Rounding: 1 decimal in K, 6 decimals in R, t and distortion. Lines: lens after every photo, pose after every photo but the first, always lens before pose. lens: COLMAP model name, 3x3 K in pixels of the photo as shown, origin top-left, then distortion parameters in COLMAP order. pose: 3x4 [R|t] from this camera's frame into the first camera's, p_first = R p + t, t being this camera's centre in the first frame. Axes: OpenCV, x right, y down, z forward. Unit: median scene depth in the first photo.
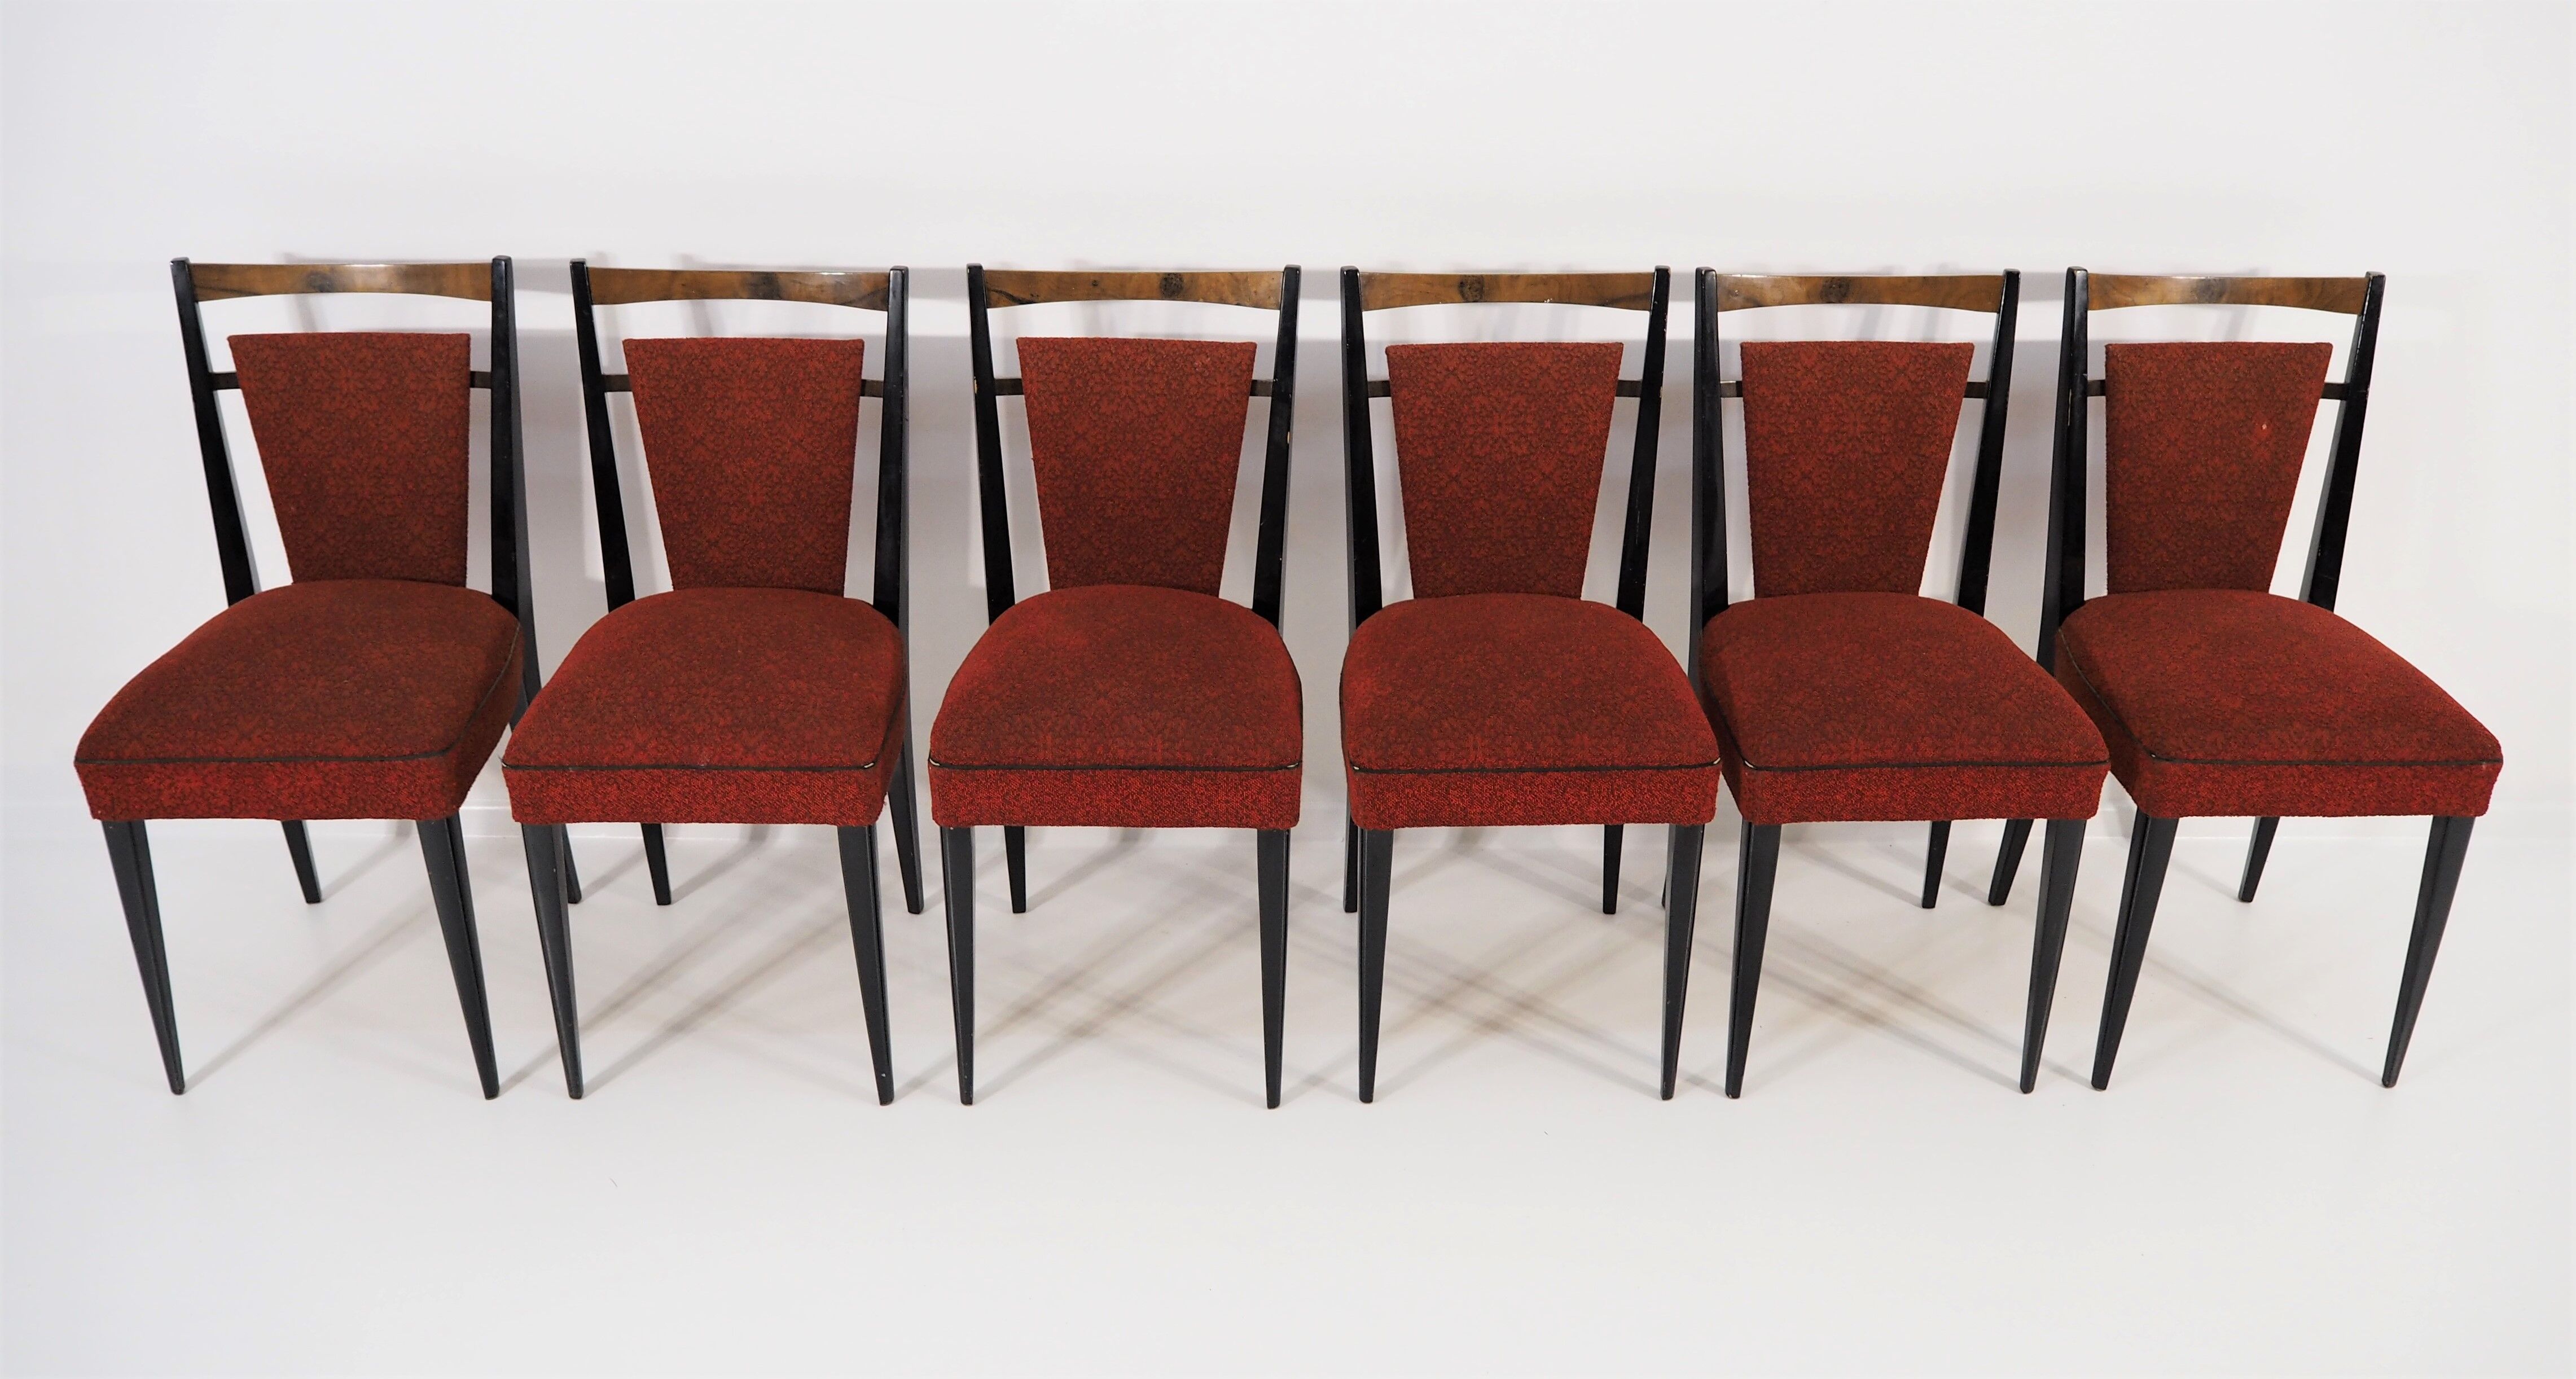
lens RADIAL K [[2230.4, 0, 1260.3], [0, 2230.4, 677.0], [0, 0, 1]] dist [-0.011815, -0.000481]
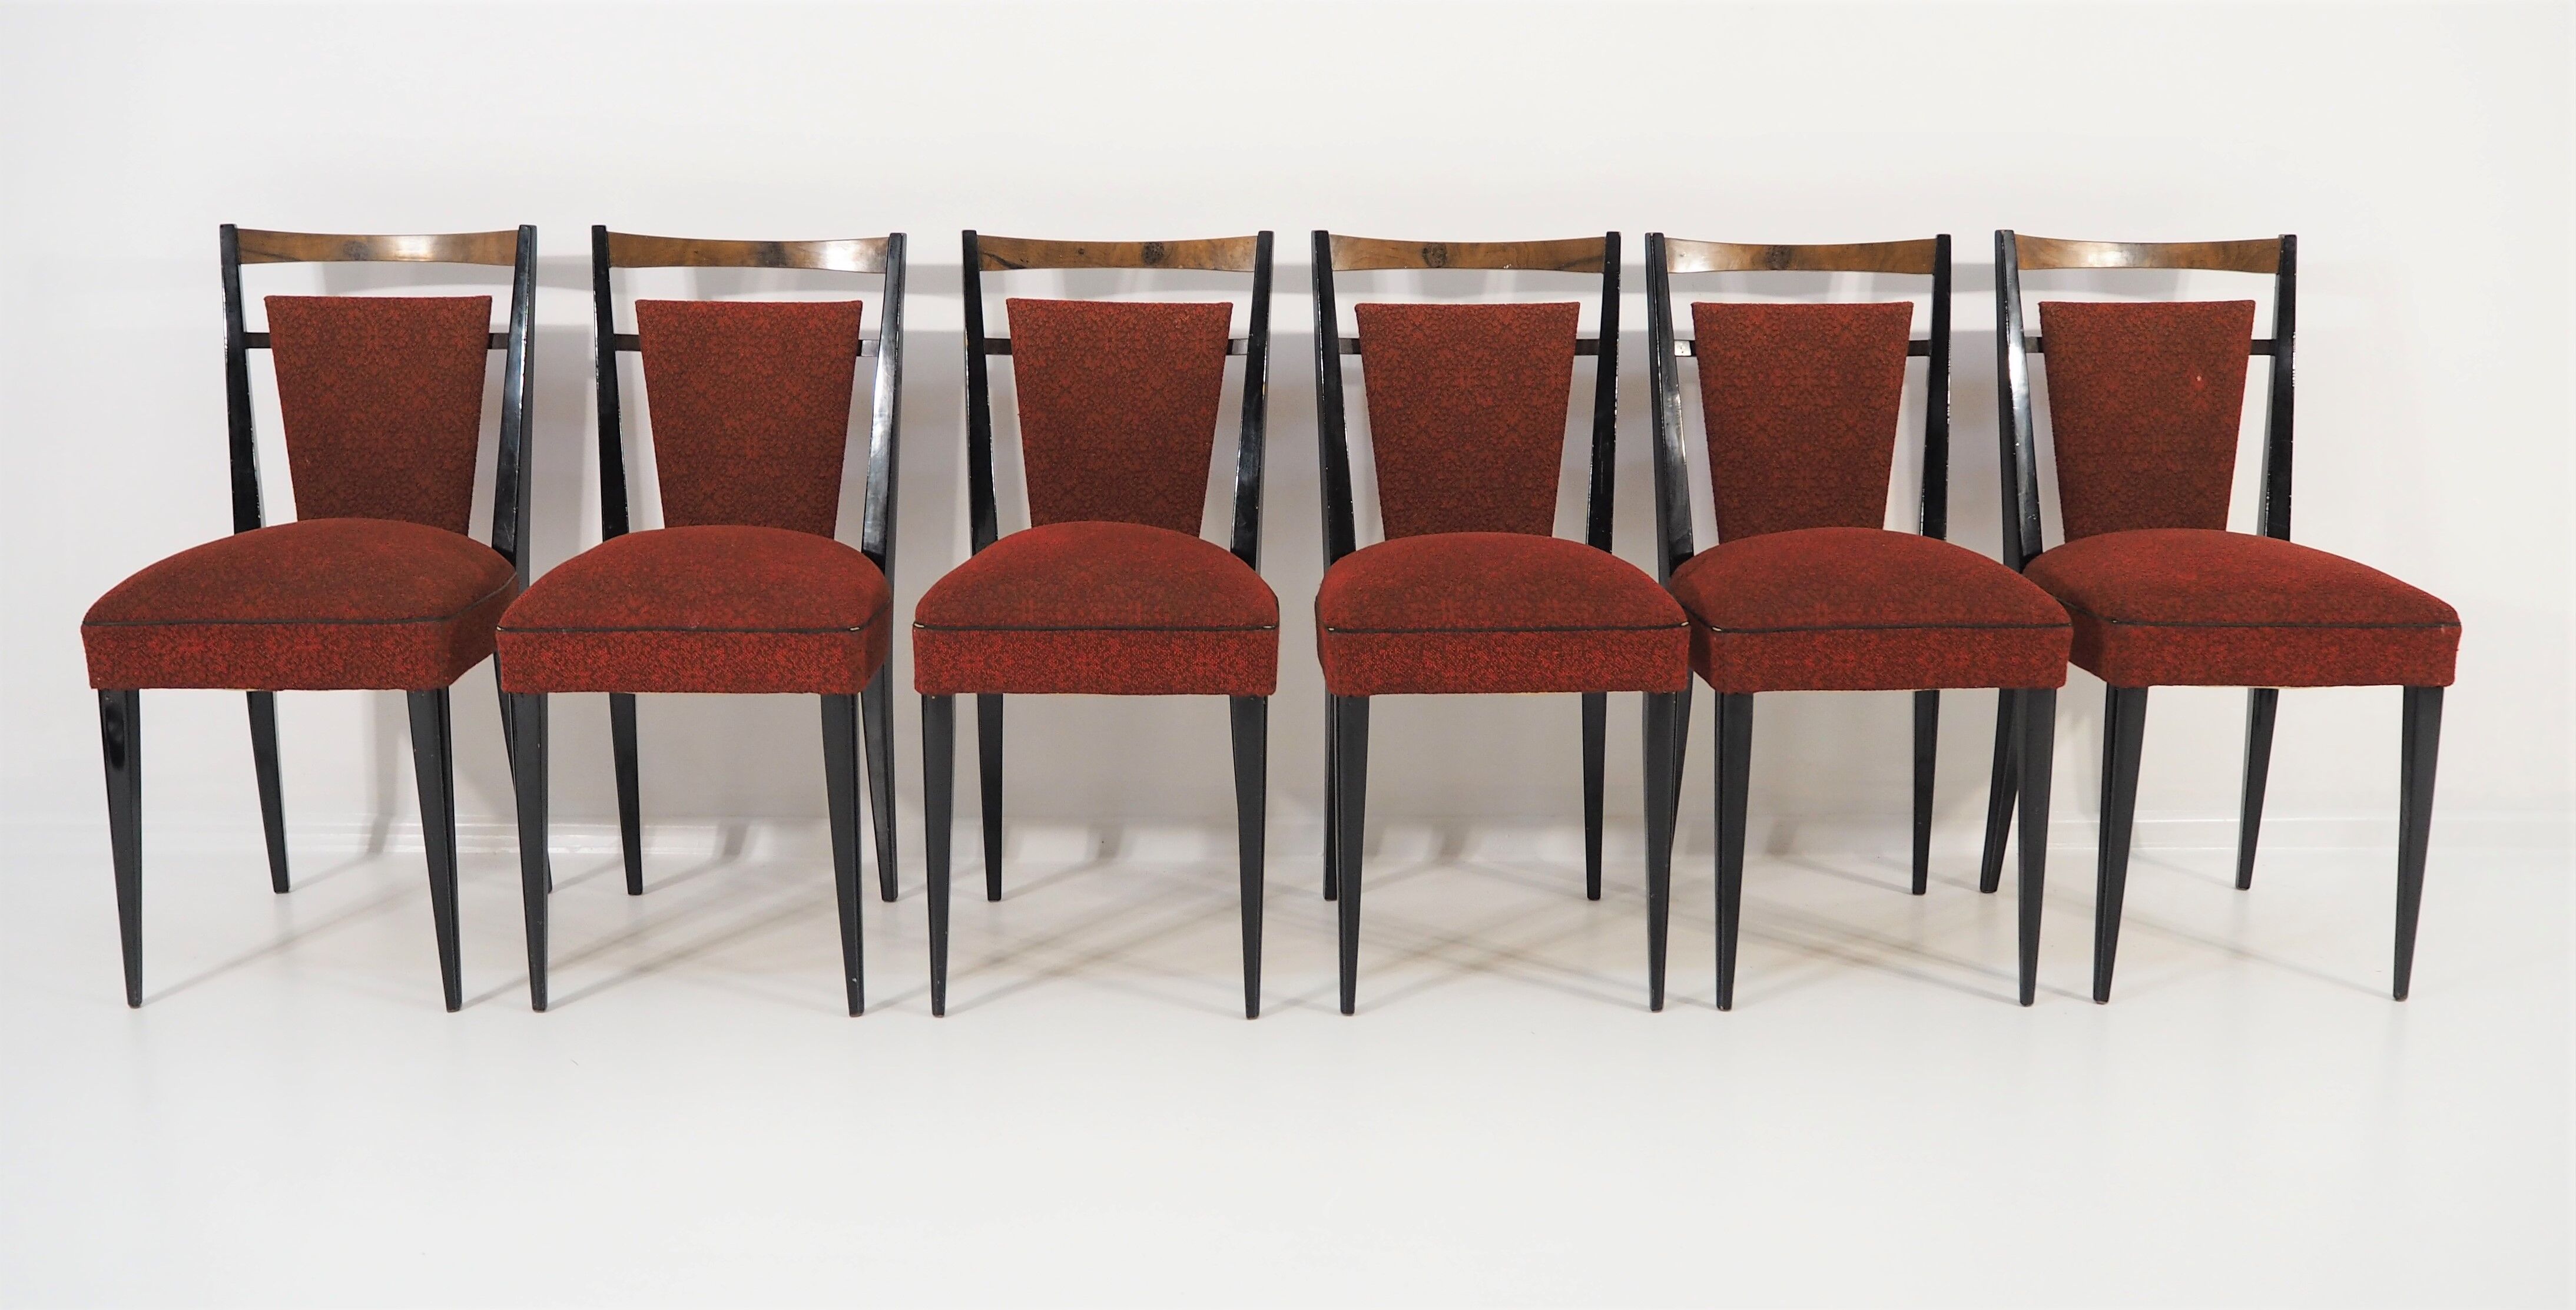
lens RADIAL K [[2325.3, 0, 1219.2], [0, 2325.3, 595.8], [0, 0, 1]] dist [-0.008522, 0.002586]
pose [[0.999954, -0.003906, -0.008772, 0.000960], [0.001473, 0.965095, -0.261896, 0.273975], [0.009489, 0.261871, 0.965056, -0.028881]]
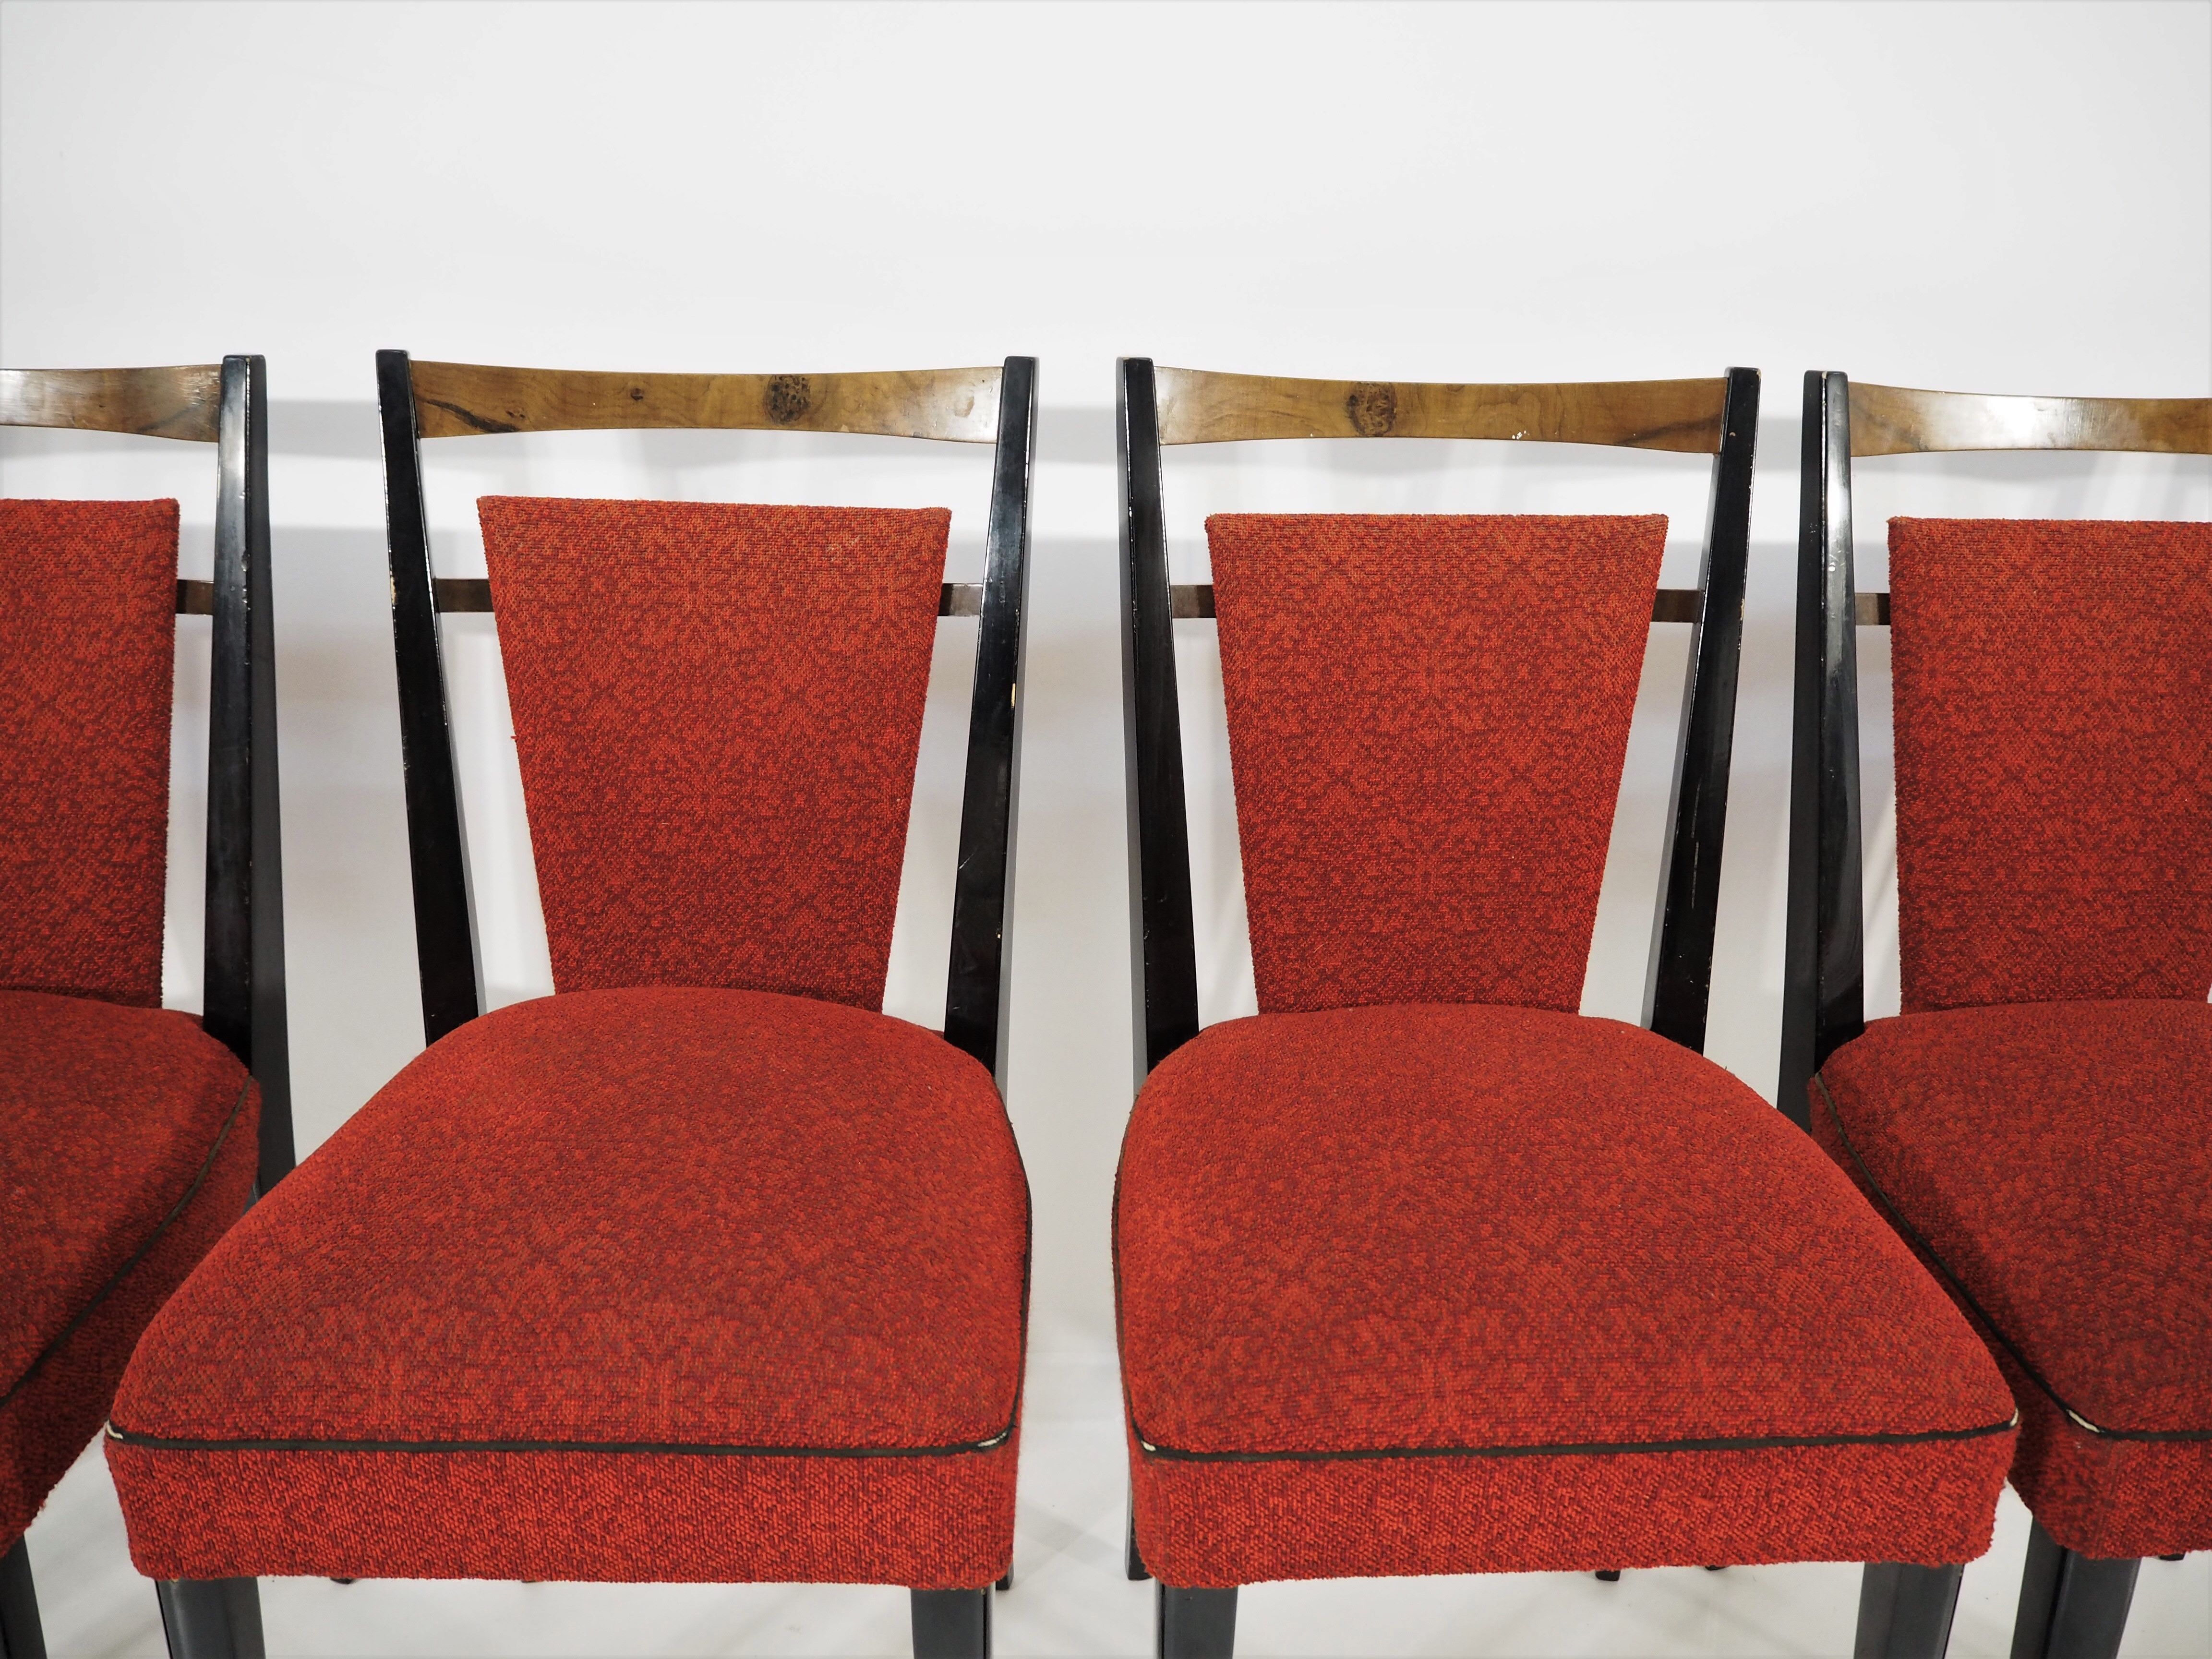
lens RADIAL K [[1910.6, 0, 1097.3], [0, 1910.6, 825.3], [0, 0, 1]] dist [-0.041091, 0.009963]
pose [[0.999874, 0.002546, 0.015639, 0.025045], [-0.000753, 0.993526, -0.113600, -0.029110], [-0.015827, 0.113574, 0.993403, 0.577361]]
